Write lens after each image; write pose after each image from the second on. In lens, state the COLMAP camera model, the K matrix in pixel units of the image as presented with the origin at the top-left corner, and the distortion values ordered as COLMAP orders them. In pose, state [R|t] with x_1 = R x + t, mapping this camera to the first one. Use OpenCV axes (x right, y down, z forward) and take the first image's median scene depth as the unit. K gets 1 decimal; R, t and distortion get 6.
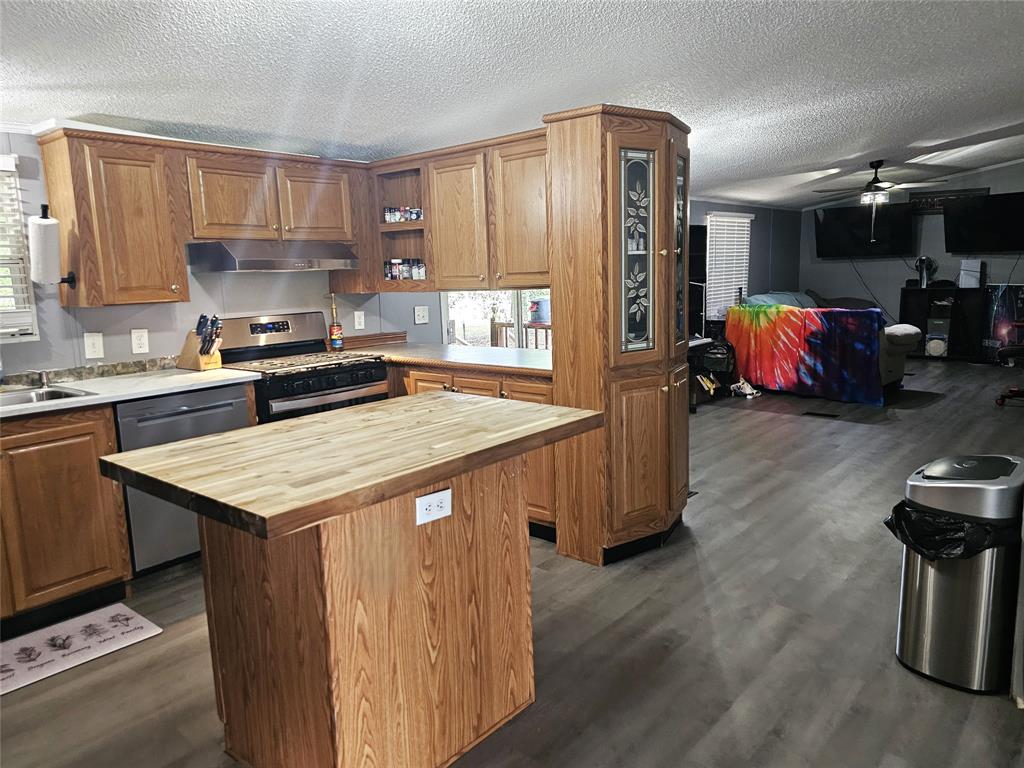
lens RADIAL K [[708.1, 0, 542.2], [0, 708.1, 387.3], [0, 0, 1]] dist [0.049322, -0.036013]
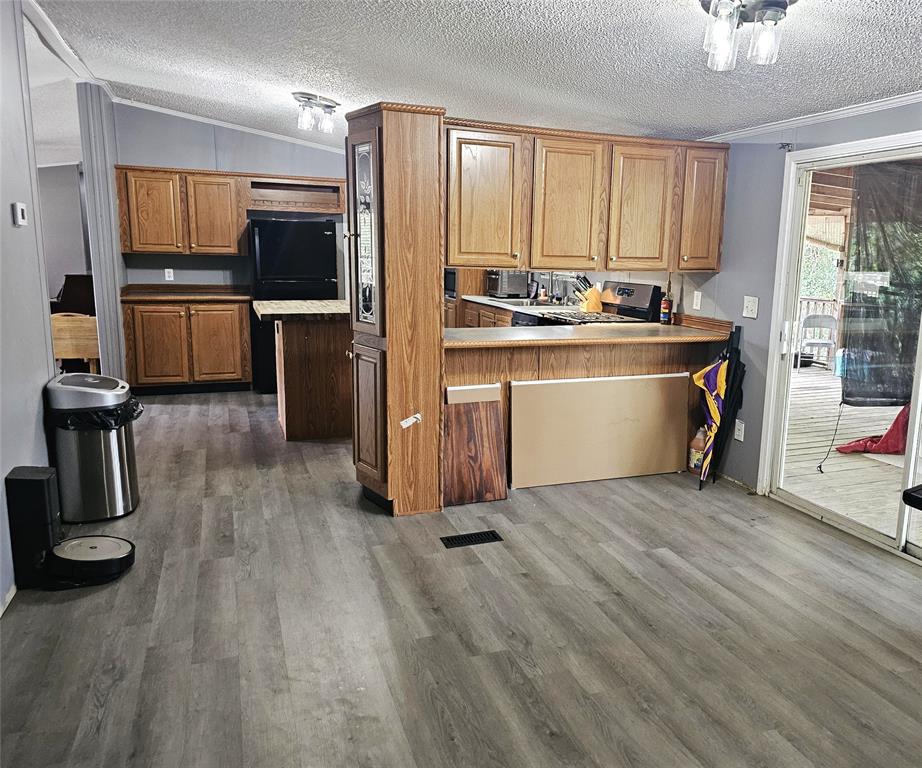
lens RADIAL K [[744.6, 0, 525.1], [0, 744.6, 389.6], [0, 0, 1]] dist [0.057808, -0.044078]
pose [[-0.483380, 0.183973, -0.855861, 1.189548], [-0.151730, 0.945263, 0.288886, -0.371156], [0.862161, 0.269502, -0.429007, 1.946505]]
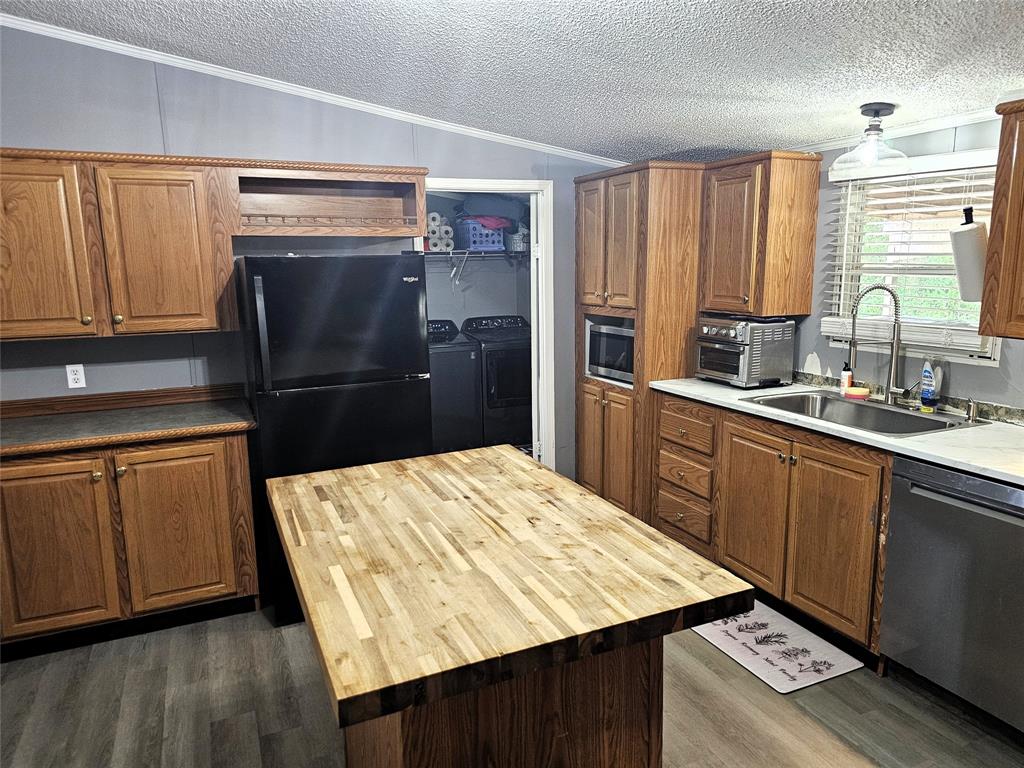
lens RADIAL K [[708.1, 0, 523.9], [0, 708.1, 388.6], [0, 0, 1]] dist [0.049322, -0.036013]
pose [[-0.431722, 0.199449, -0.879680, 0.311288], [-0.119830, 0.953921, 0.275091, -0.223612], [0.894012, 0.224174, -0.387929, 0.913509]]
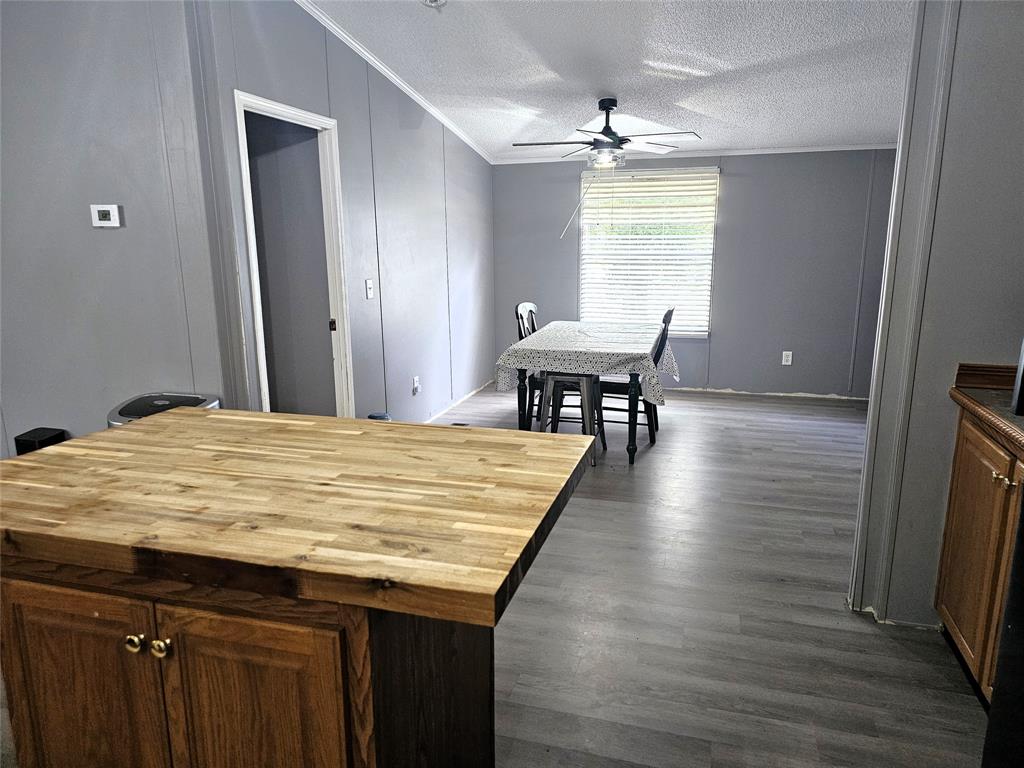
lens RADIAL K [[708.1, 0, 509.3], [0, 708.1, 386.7], [0, 0, 1]] dist [0.049322, -0.036013]
pose [[-0.382404, -0.162023, 0.909679, -0.636047], [0.170660, 0.955183, 0.241869, -0.098402], [-0.908098, 0.247737, -0.337615, 0.676200]]
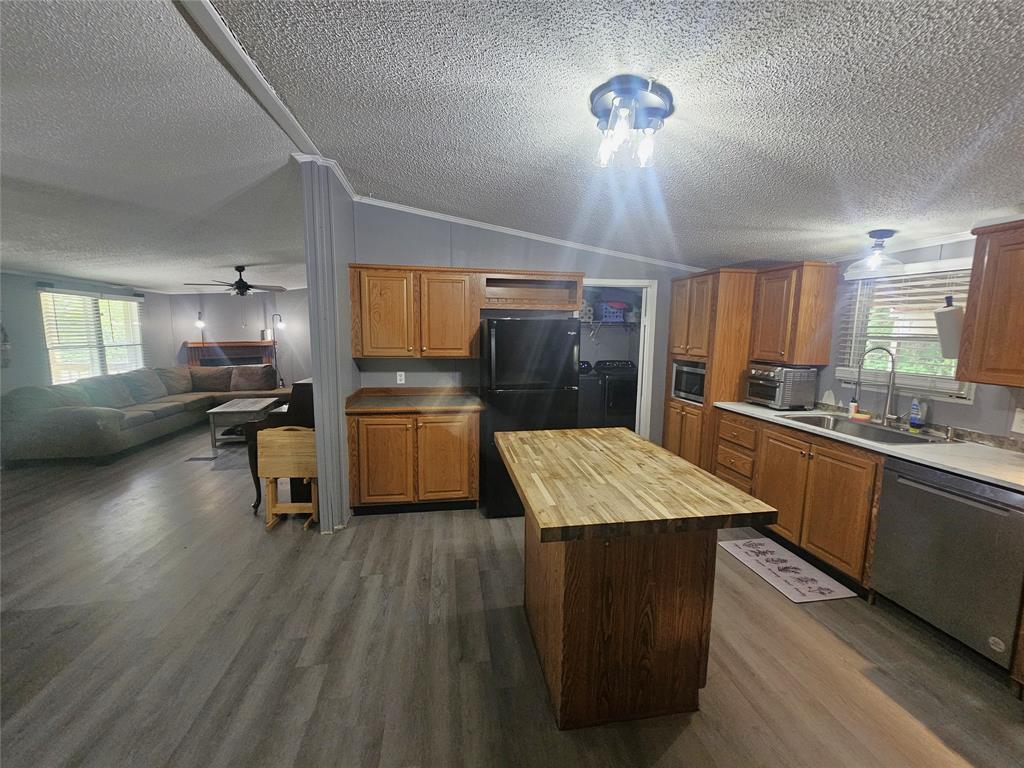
lens RADIAL K [[426.9, 0, 516.3], [0, 426.9, 384.2], [0, 0, 1]] dist [-0.000245, 0.000631]
pose [[-0.650531, 0.119121, -0.750079, 0.384035], [-0.117384, 0.959985, 0.254262, -0.209993], [0.750353, 0.253453, -0.610518, 0.931534]]
